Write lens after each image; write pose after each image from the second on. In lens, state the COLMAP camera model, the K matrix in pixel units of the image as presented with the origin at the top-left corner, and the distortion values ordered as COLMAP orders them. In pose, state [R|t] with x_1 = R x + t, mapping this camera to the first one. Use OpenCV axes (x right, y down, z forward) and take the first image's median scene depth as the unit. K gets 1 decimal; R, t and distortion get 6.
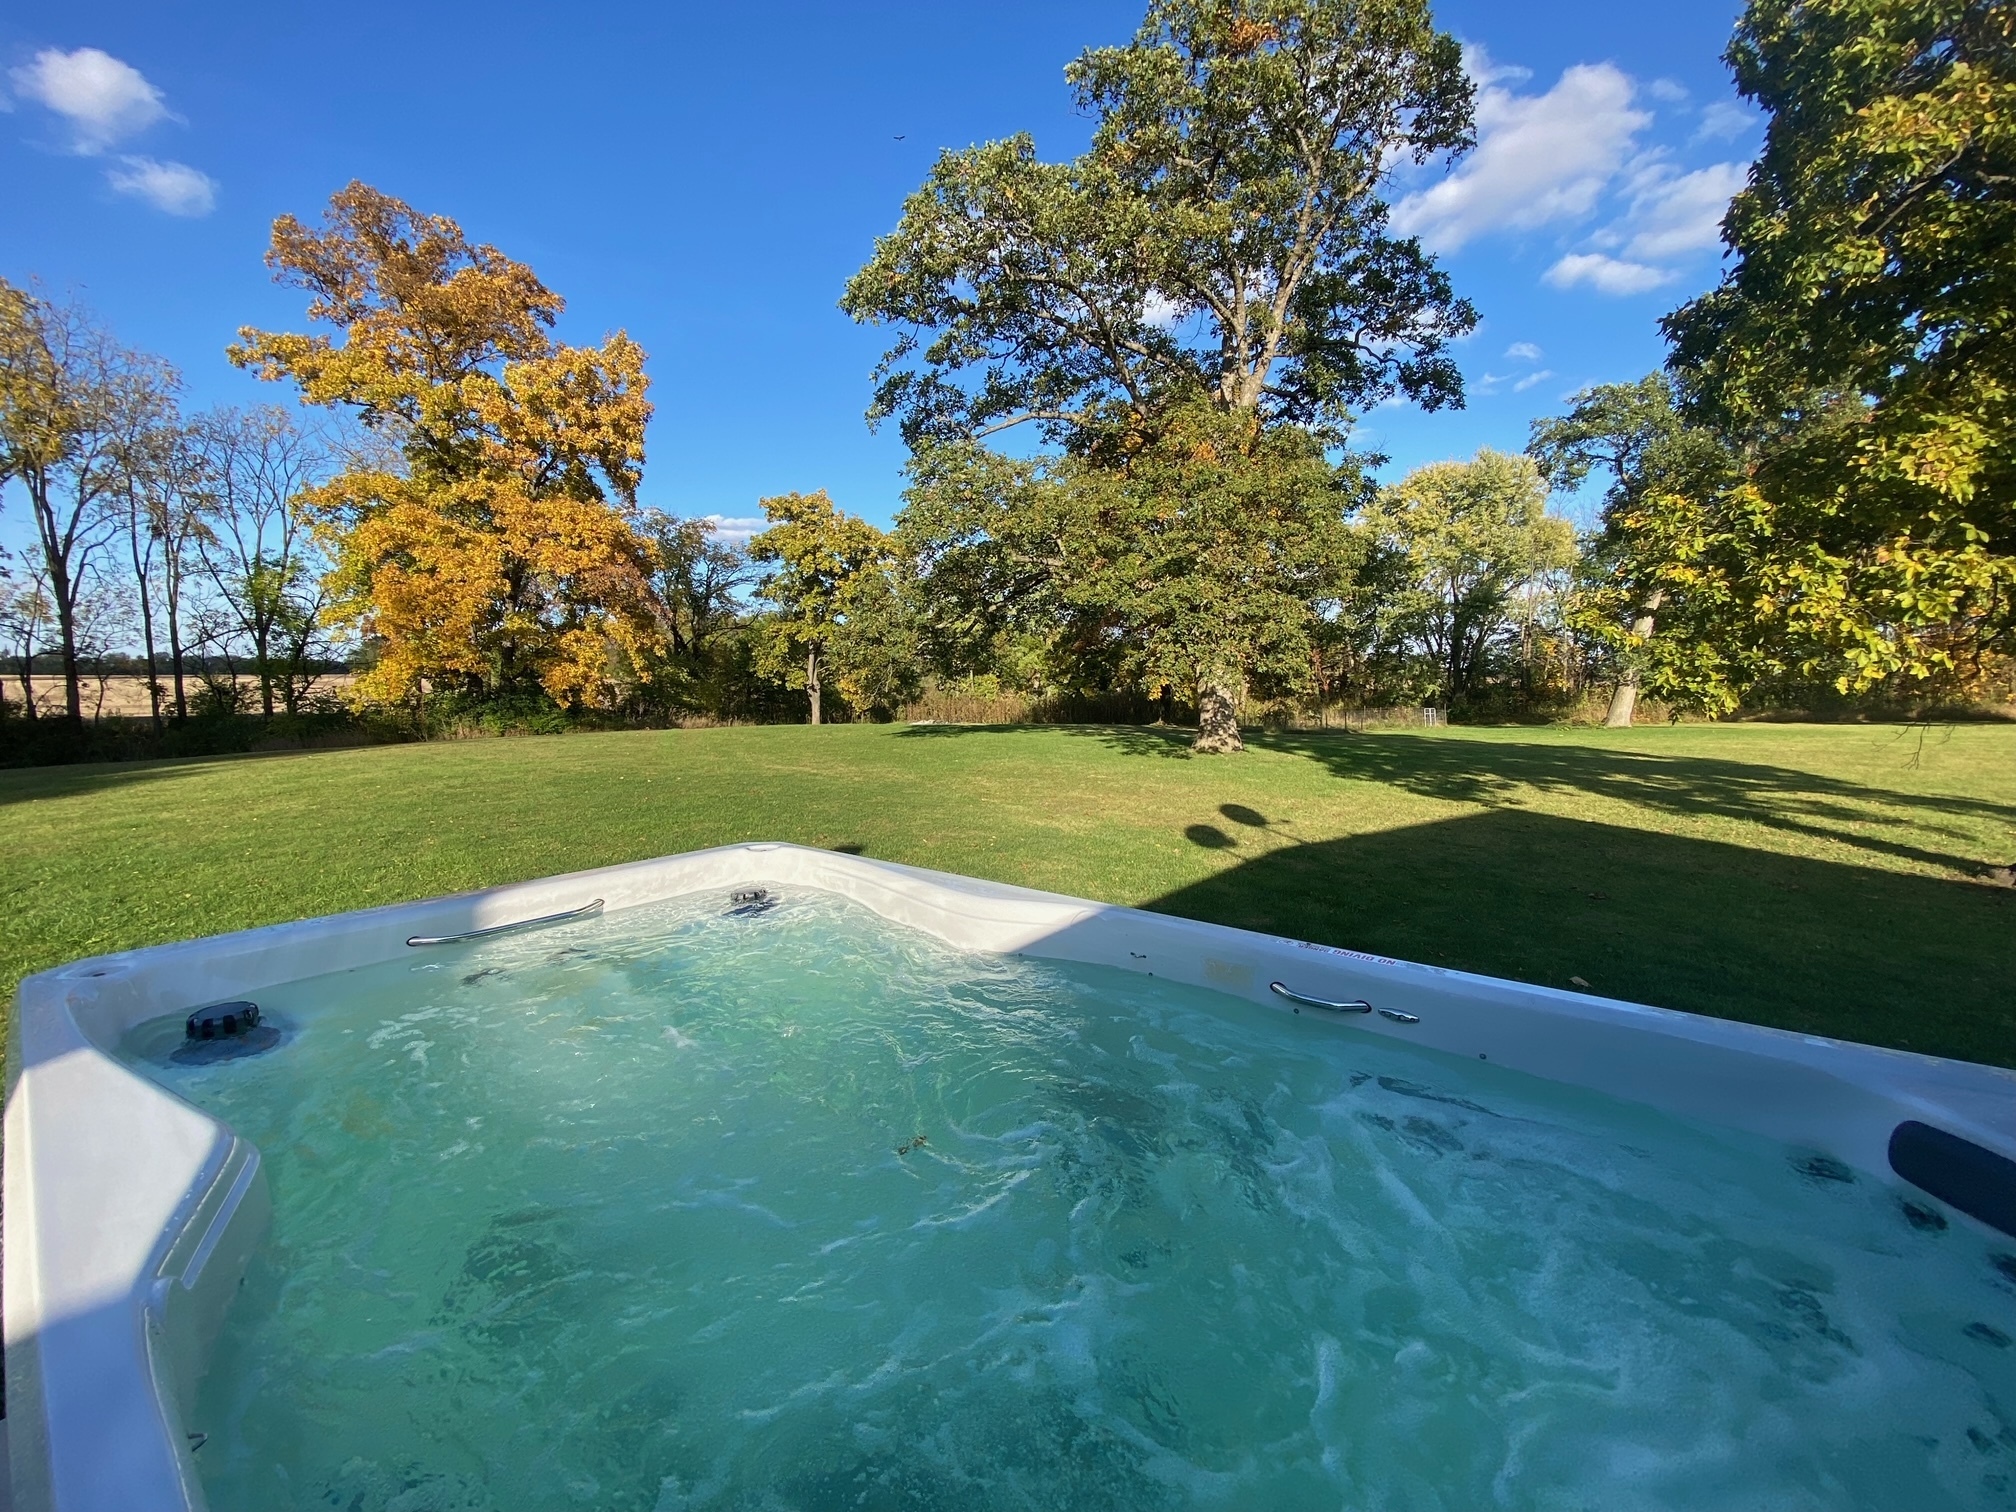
lens RADIAL K [[811.1, 0, 1001.1], [0, 811.1, 775.7], [0, 0, 1]] dist [-0.020226, -0.002897]
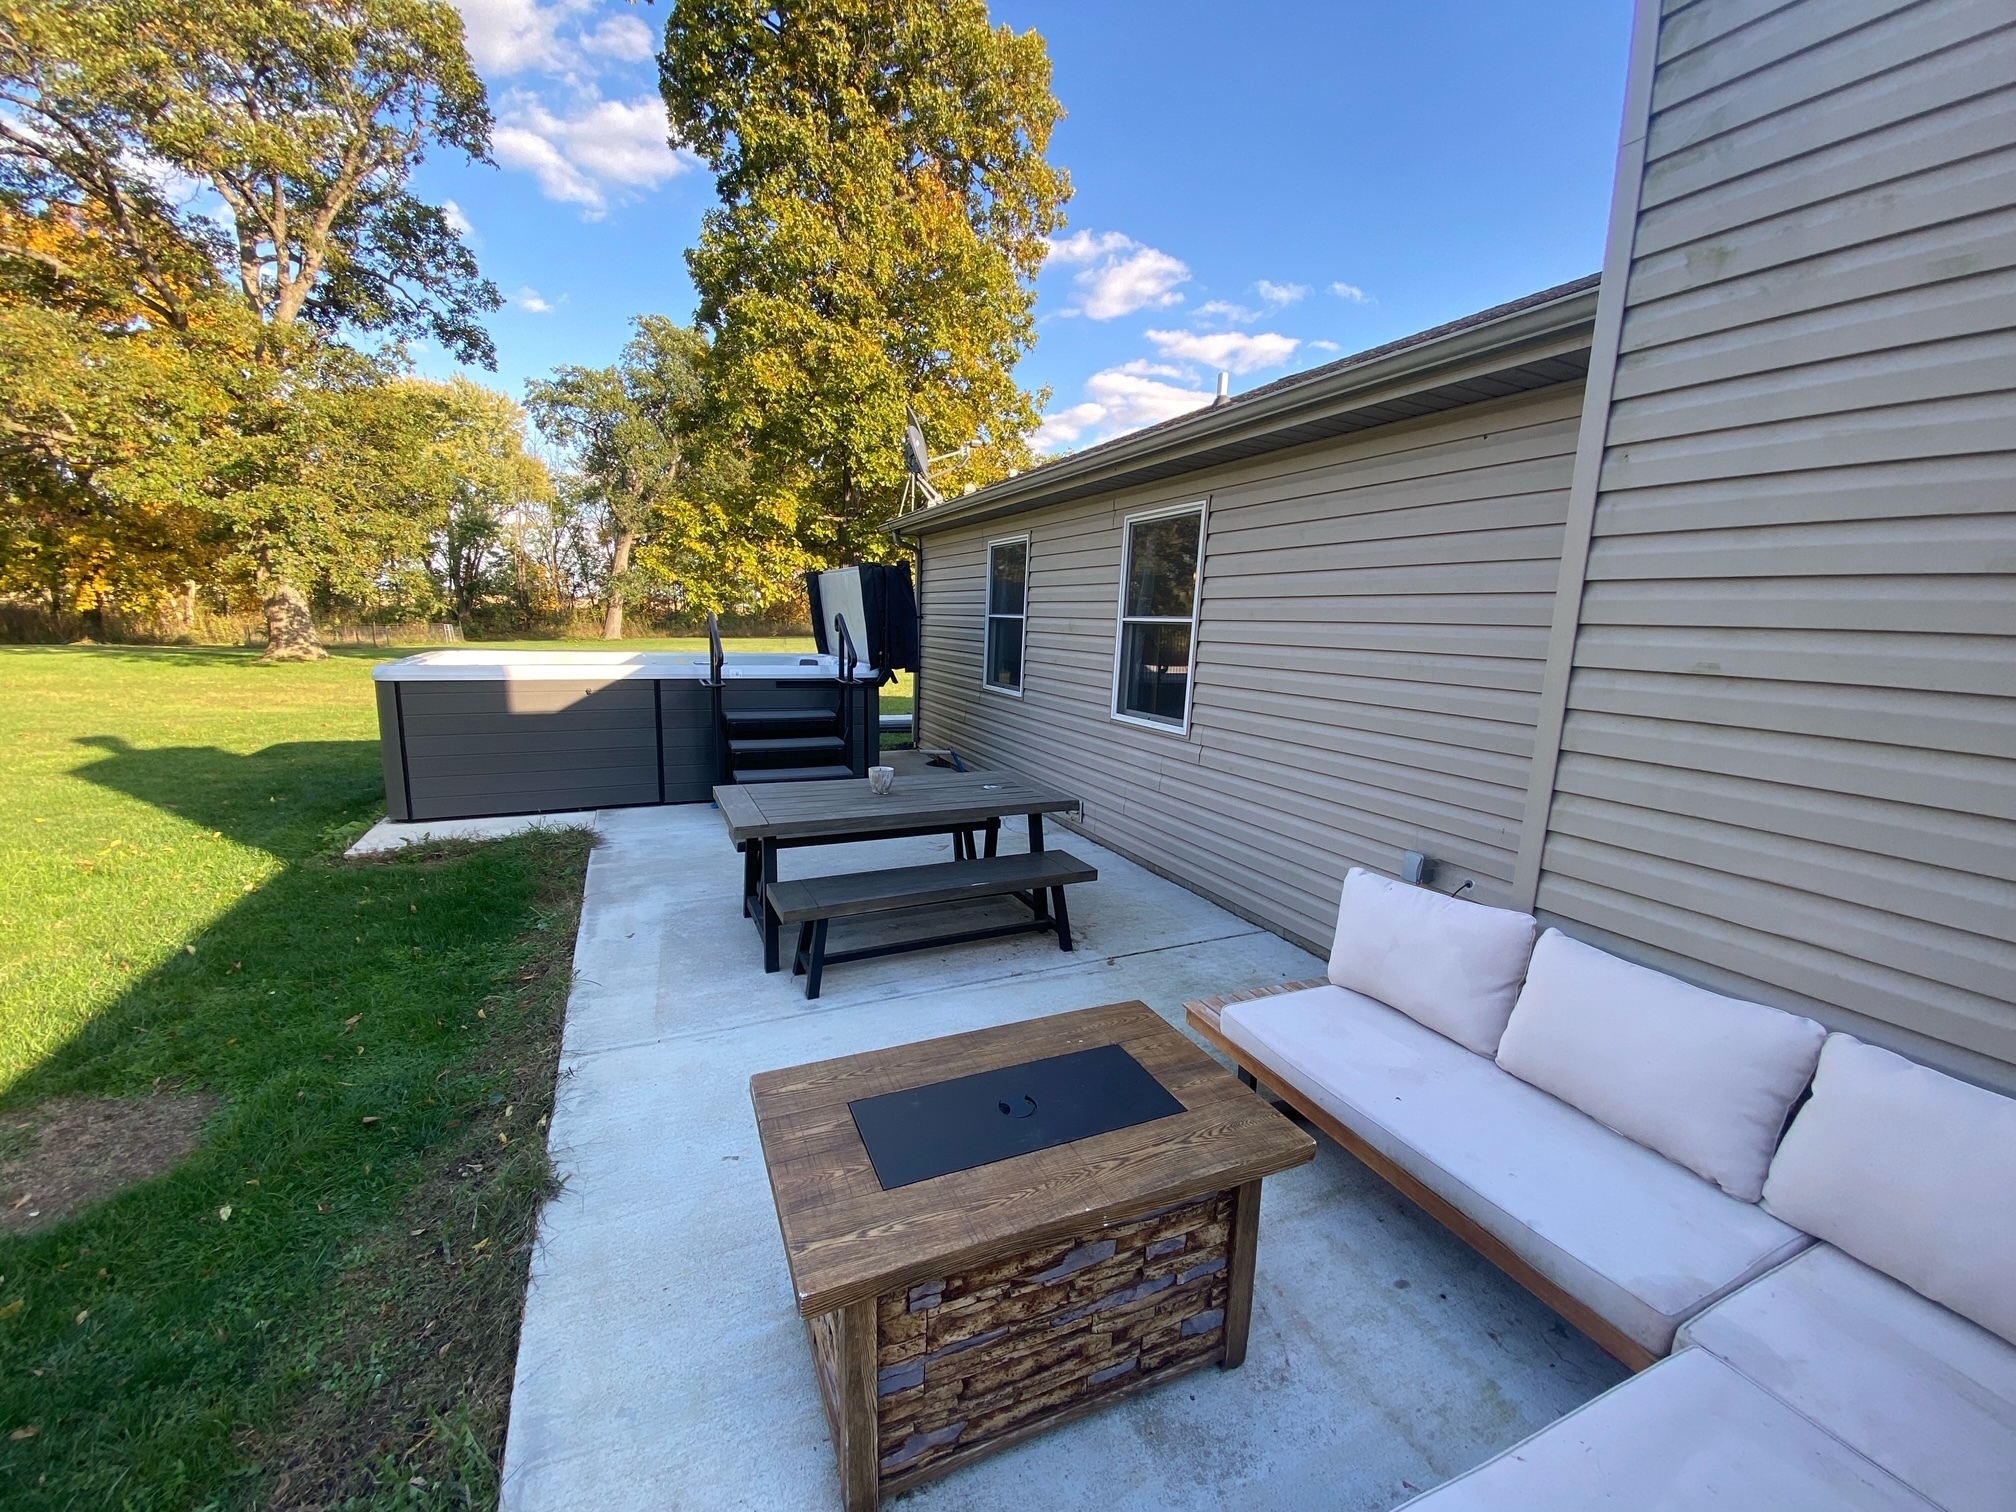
lens RADIAL K [[811.1, 0, 1006.5], [0, 811.1, 765.4], [0, 0, 1]] dist [-0.020226, -0.002897]
pose [[0.419510, -0.139485, 0.896970, -0.262329], [0.065517, 0.990199, 0.123340, 0.034396], [-0.905383, 0.007025, 0.424537, -0.208062]]
